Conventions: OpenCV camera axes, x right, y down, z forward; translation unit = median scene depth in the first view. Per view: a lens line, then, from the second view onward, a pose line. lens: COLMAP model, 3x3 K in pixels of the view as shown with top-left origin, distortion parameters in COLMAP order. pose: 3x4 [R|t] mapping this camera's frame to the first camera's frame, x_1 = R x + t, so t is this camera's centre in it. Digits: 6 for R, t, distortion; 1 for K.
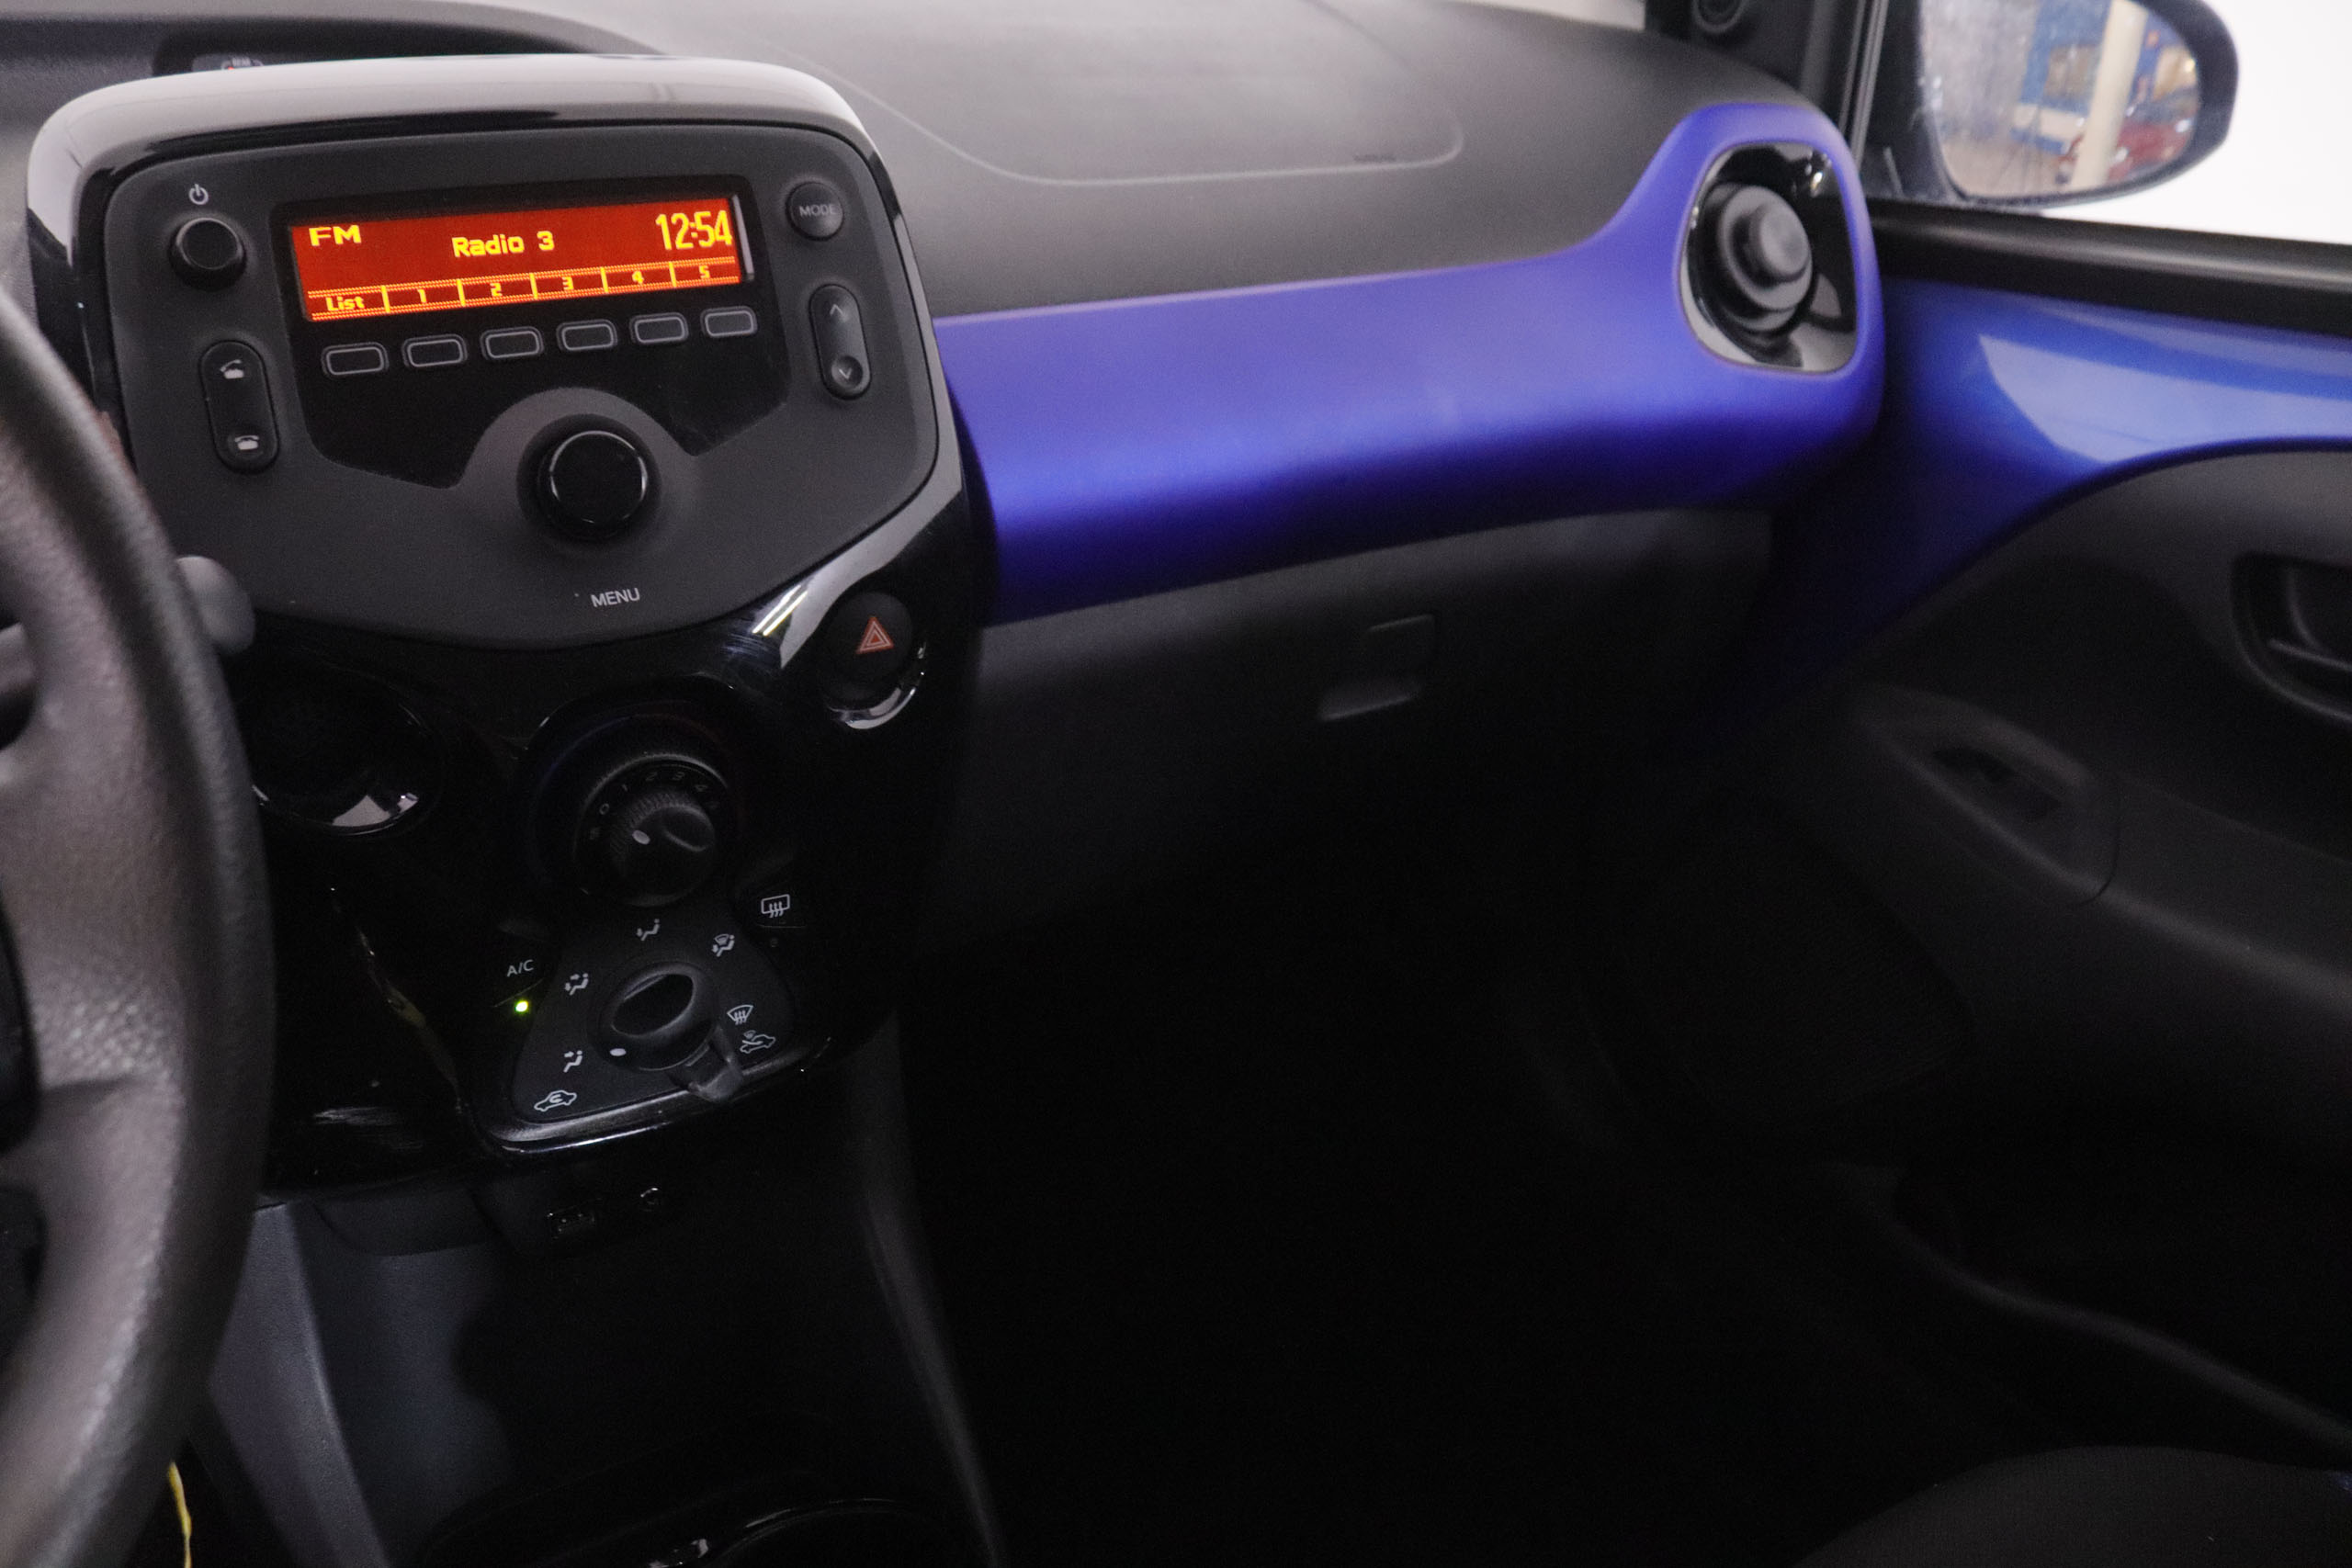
lens RADIAL K [[1981.4, 0, 1165.4], [0, 1981.4, 767.6], [0, 0, 1]] dist [-0.013066, -0.013830]
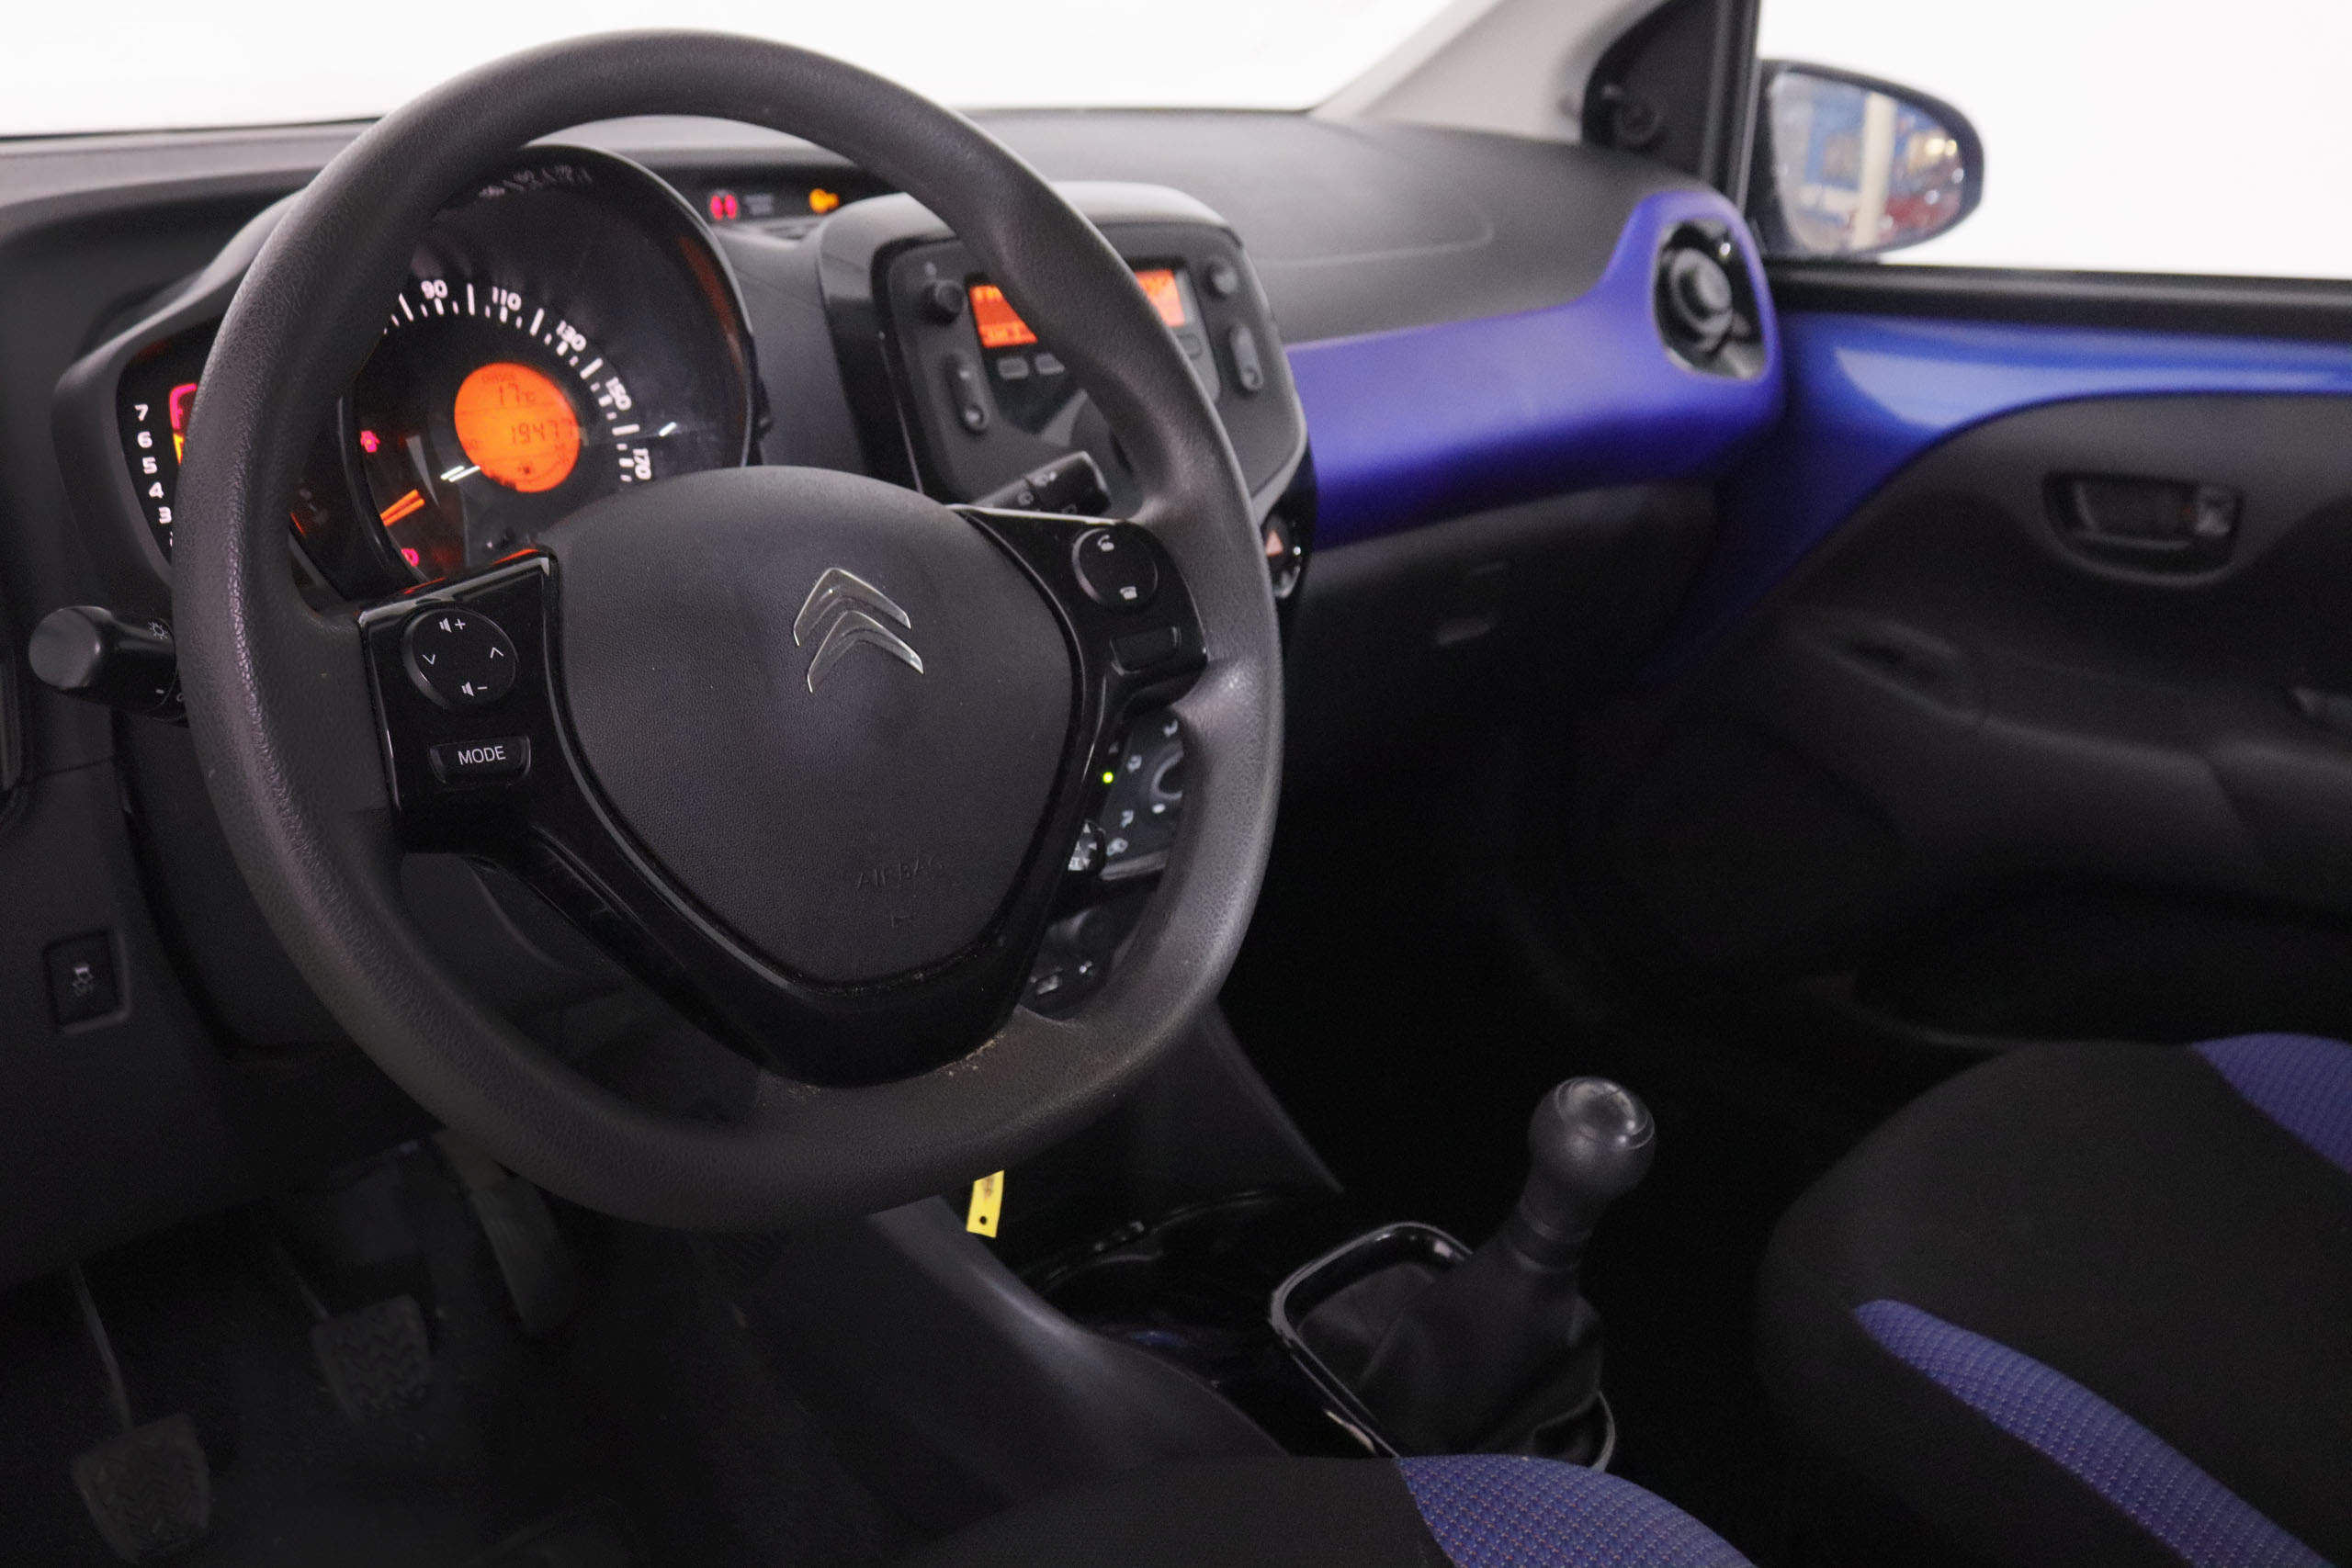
lens RADIAL K [[2324.1, 0, 1177.5], [0, 2324.1, 796.4], [0, 0, 1]] dist [-0.021678, 0.000000]
pose [[0.981158, -0.086854, 0.172583, -0.370238], [0.100816, 0.992161, -0.073838, 0.173950], [-0.164817, 0.089845, 0.982224, -0.517001]]
